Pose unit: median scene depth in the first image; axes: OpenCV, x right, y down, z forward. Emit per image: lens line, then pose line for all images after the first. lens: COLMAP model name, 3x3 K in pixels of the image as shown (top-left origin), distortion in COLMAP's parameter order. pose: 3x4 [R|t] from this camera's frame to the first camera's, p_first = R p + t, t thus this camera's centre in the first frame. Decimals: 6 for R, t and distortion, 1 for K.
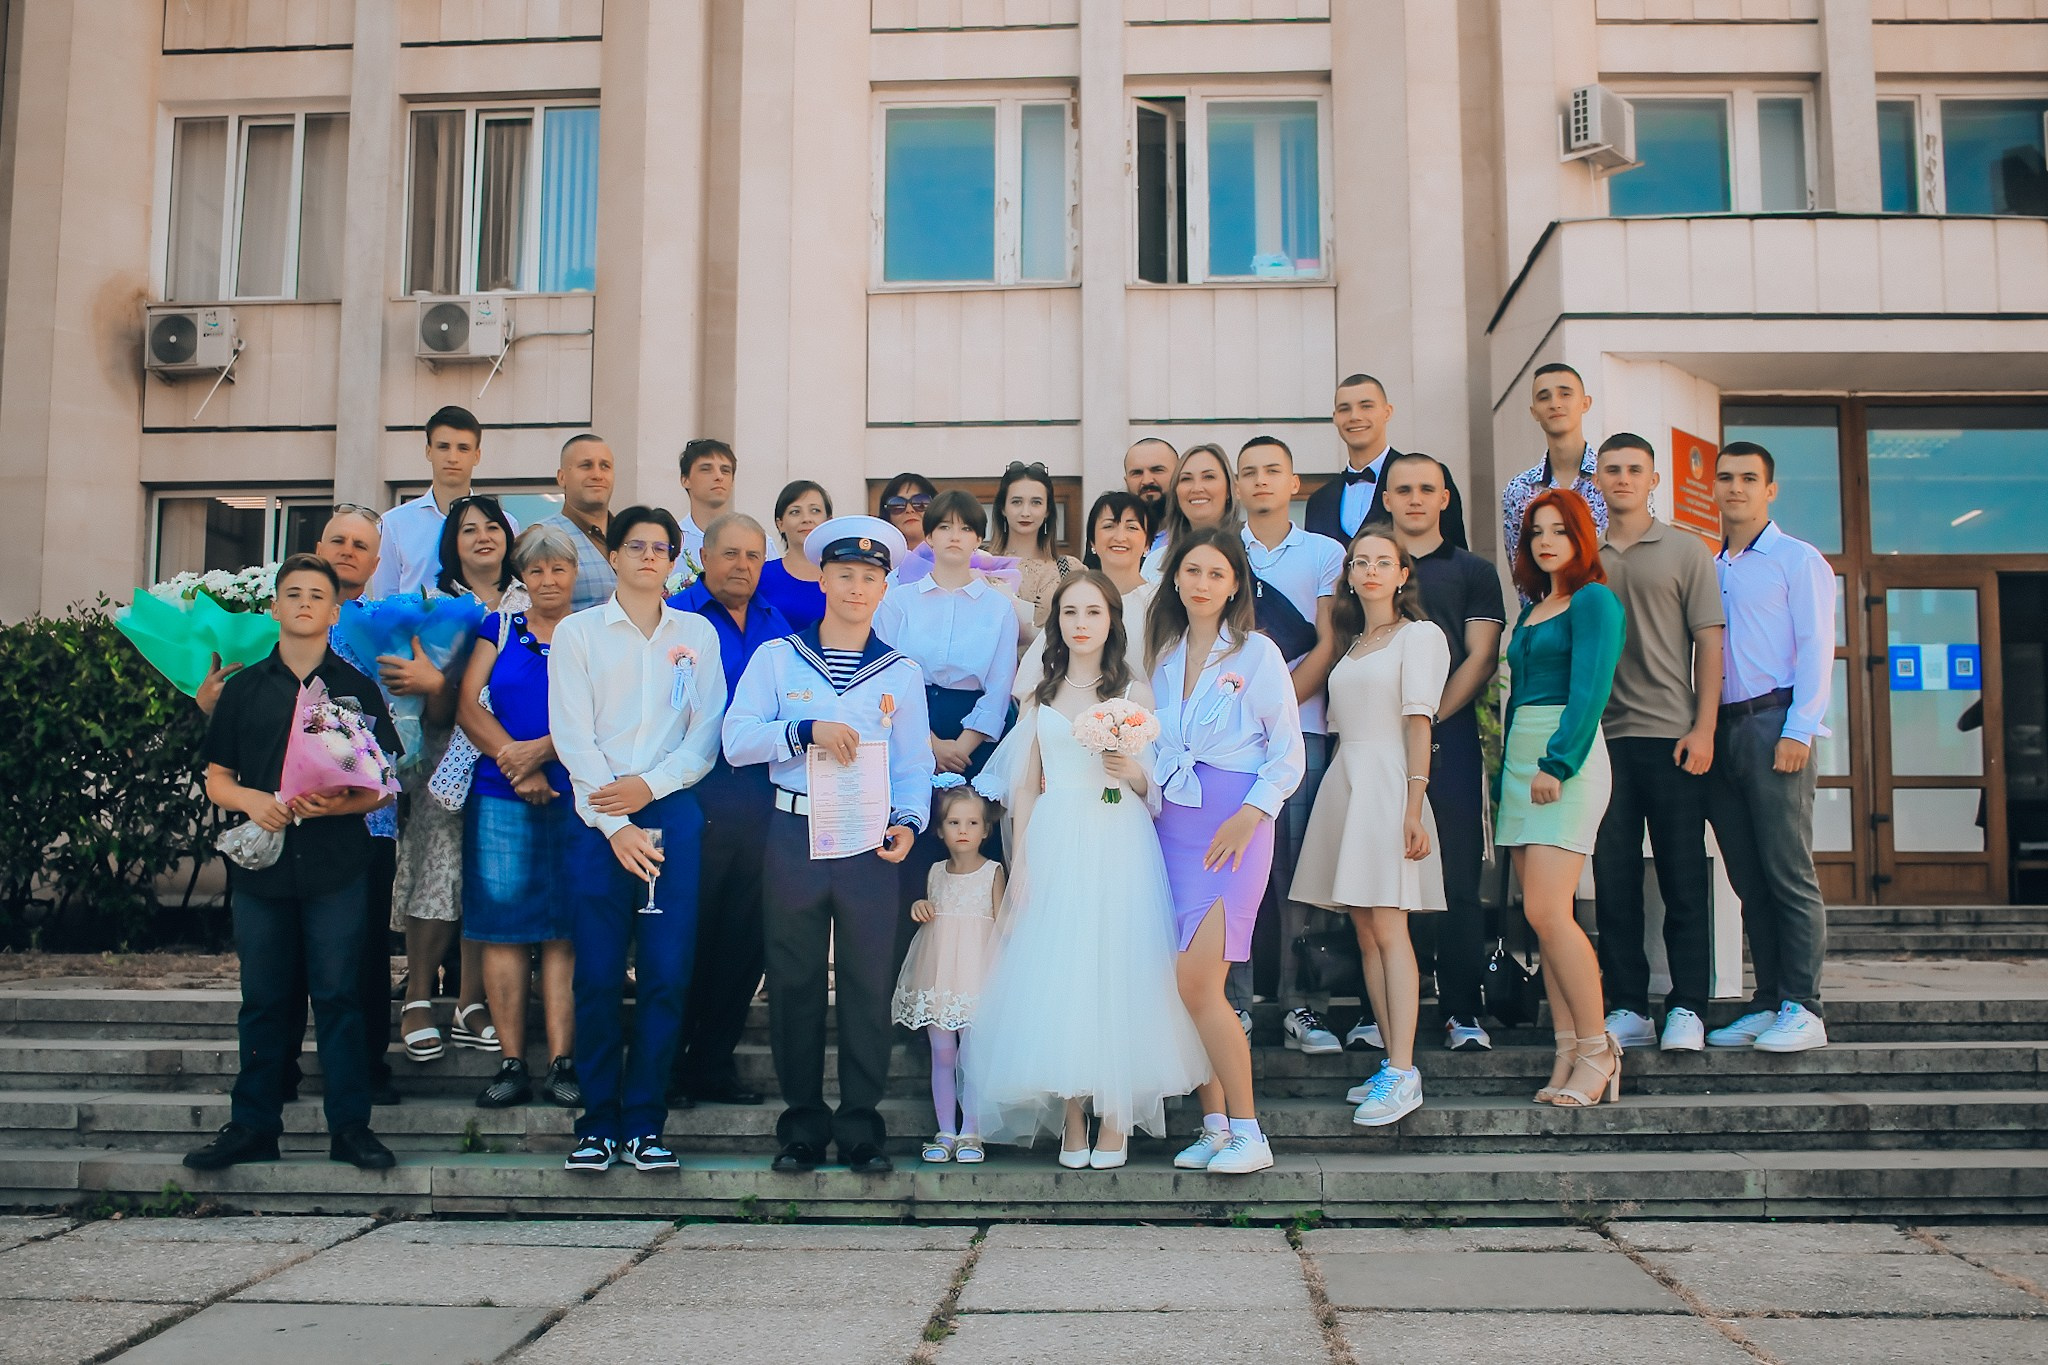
lens RADIAL K [[2316.2, 0, 1023.4], [0, 2316.2, 697.1], [0, 0, 1]] dist [-0.126175, 0.120499]
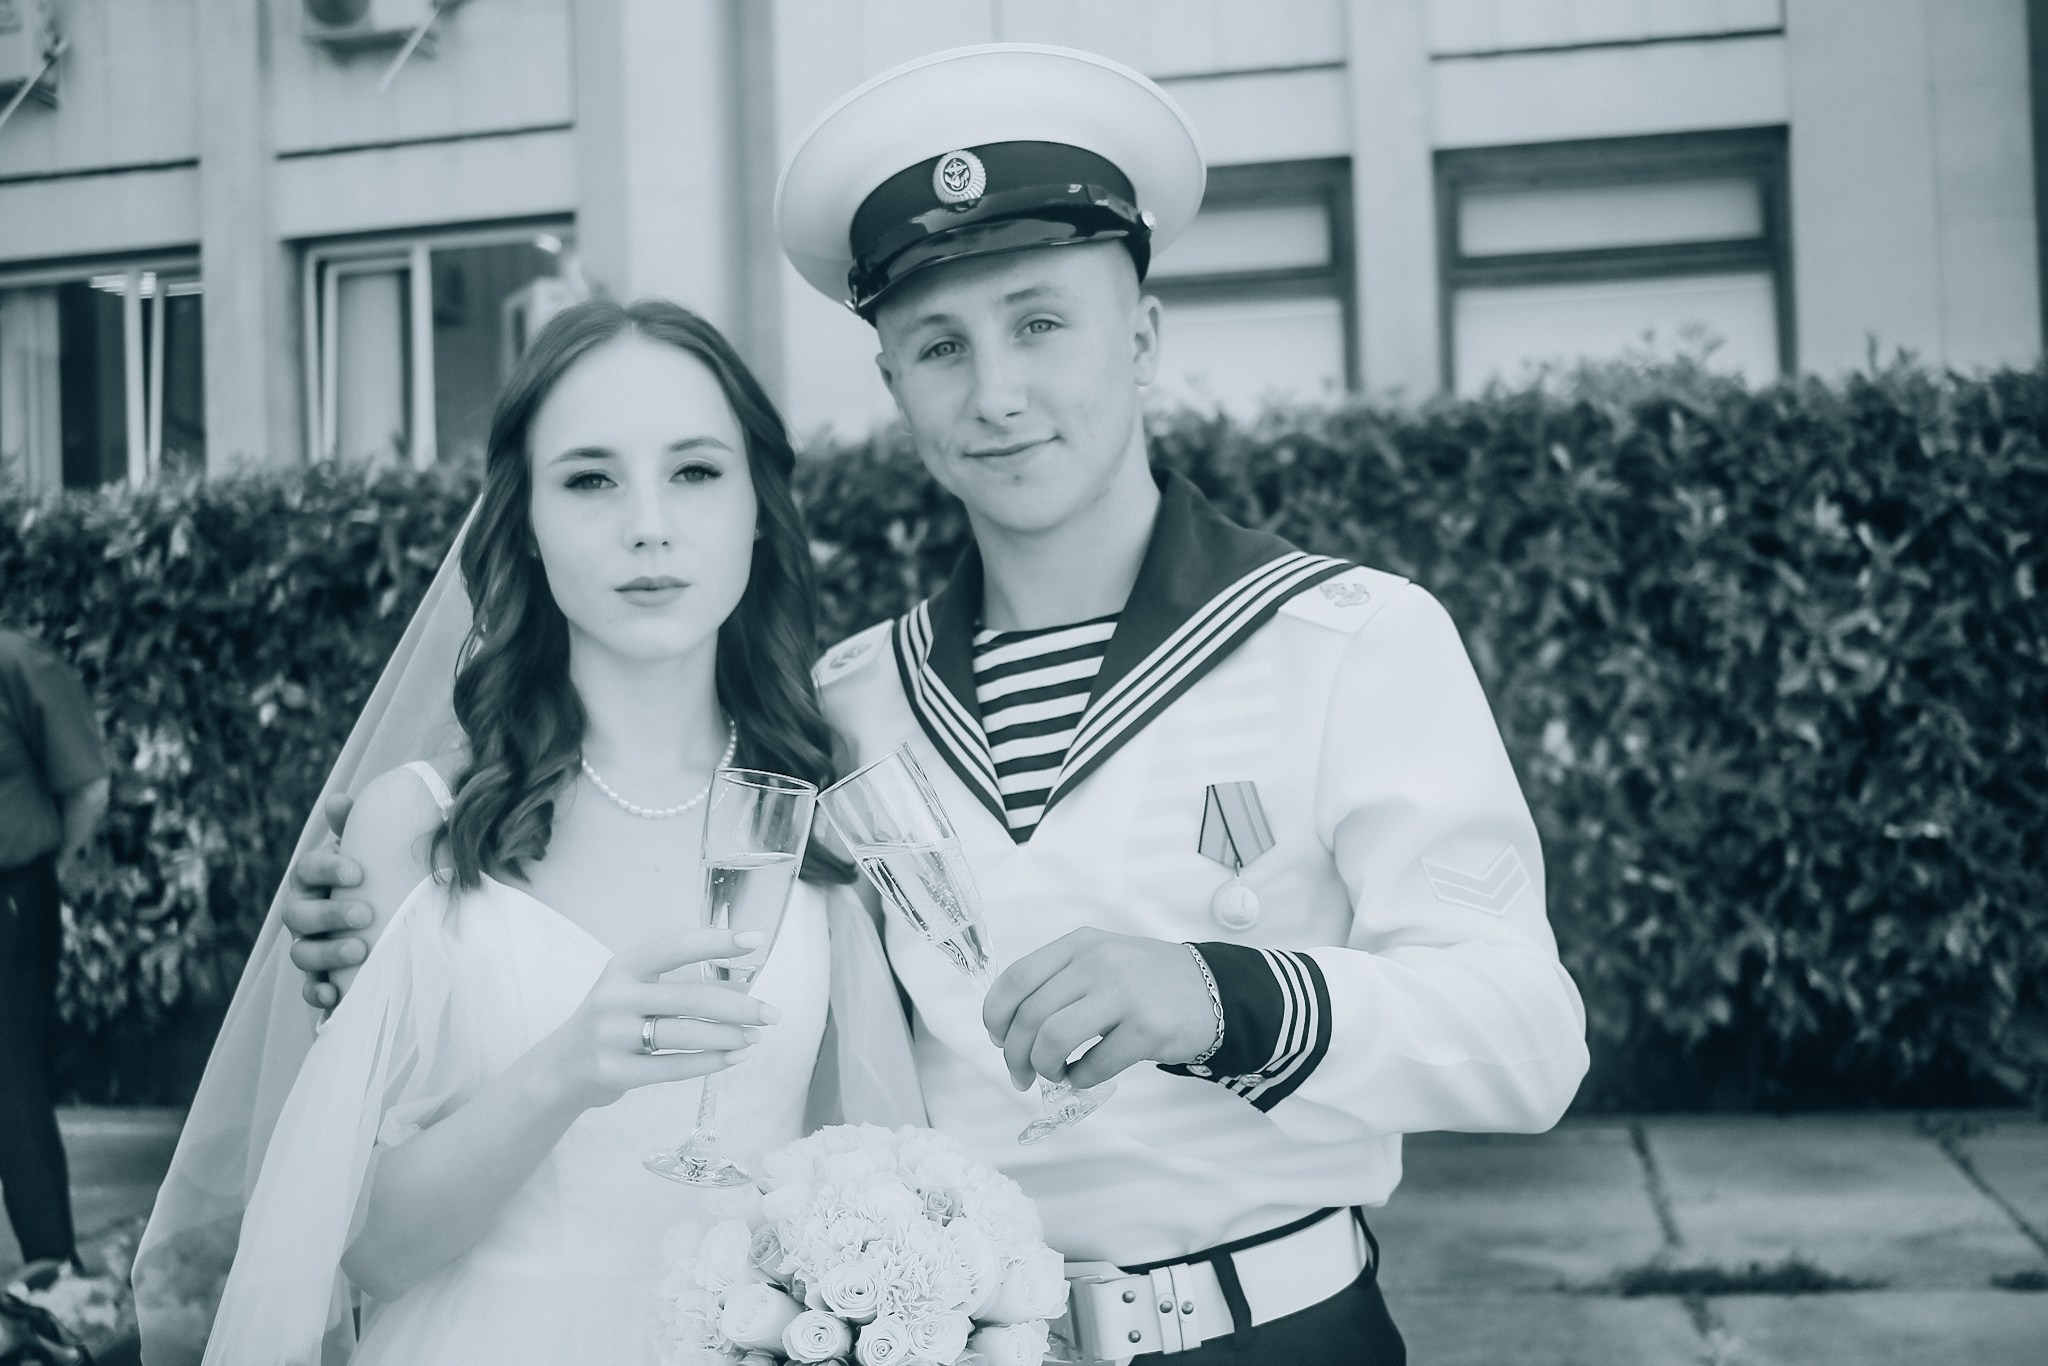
lens RADIAL K [[2282.7, 0, 1023.8], [0, 2282.7, 693.6], [0, 0, 1]] dist [-0.123752, 0.115225]
pose [[0.989038, -0.035975, -0.143210, 0.049669], [0.050999, 0.993408, 0.102664, -0.050121], [0.138572, -0.108842, 0.984353, 0.963938]]
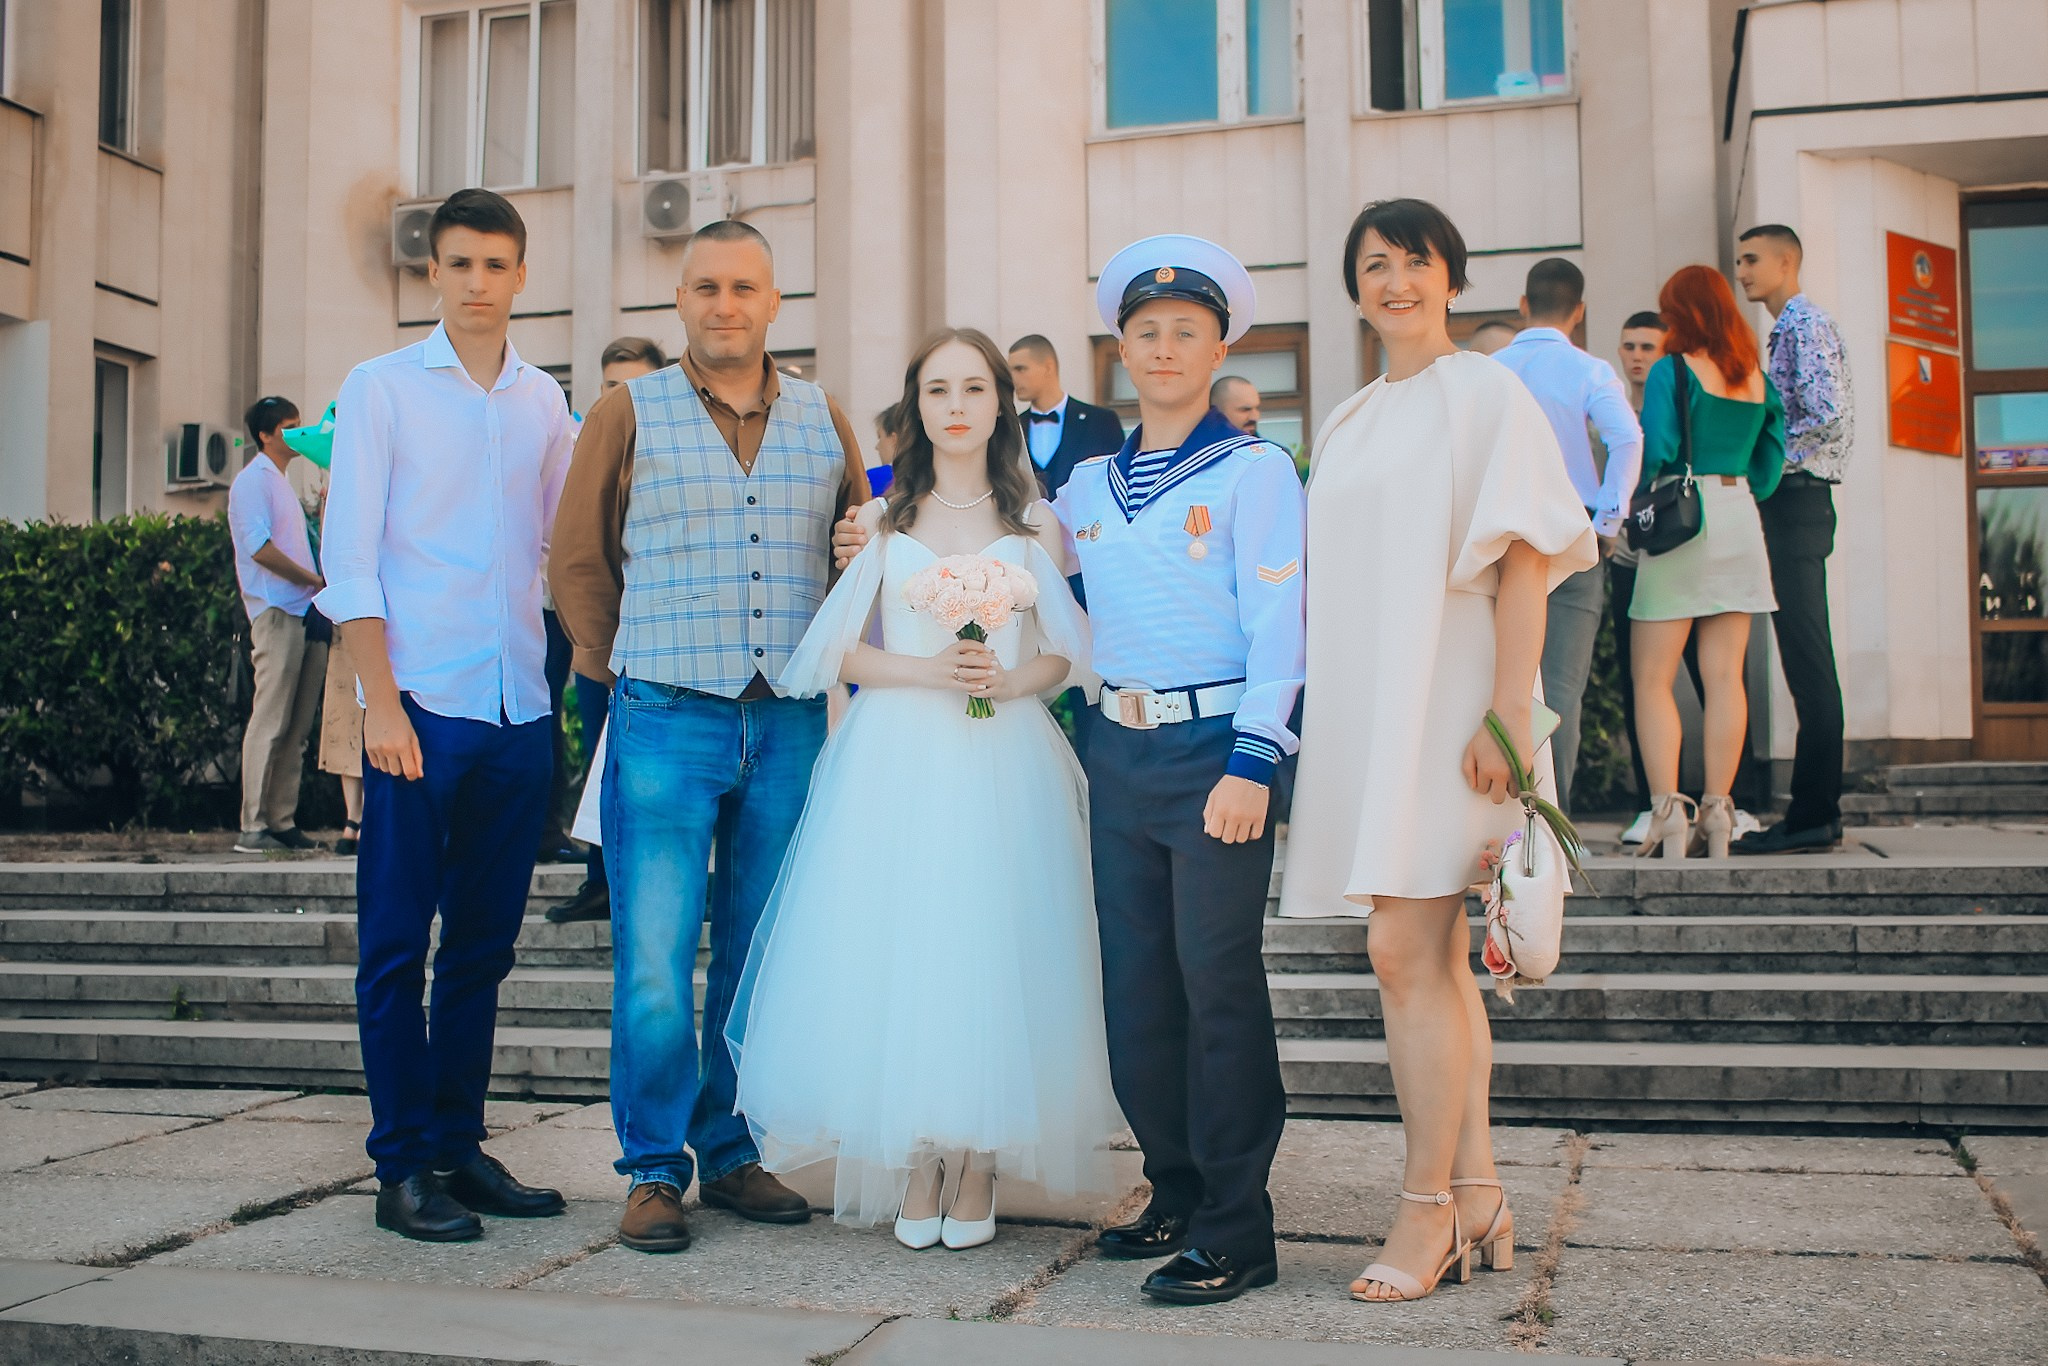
lens RADIAL K [[2336.6, 0, 1031.6], [0, 2336.6, 683.1], [0, 0, 1]] dist [-0.116382, 0.083752]
pose [[0.976180, -0.020674, -0.215975, 0.289182], [0.031122, 0.998498, 0.045089, 0.015079], [0.214719, -0.050736, 0.975357, 0.090800]]
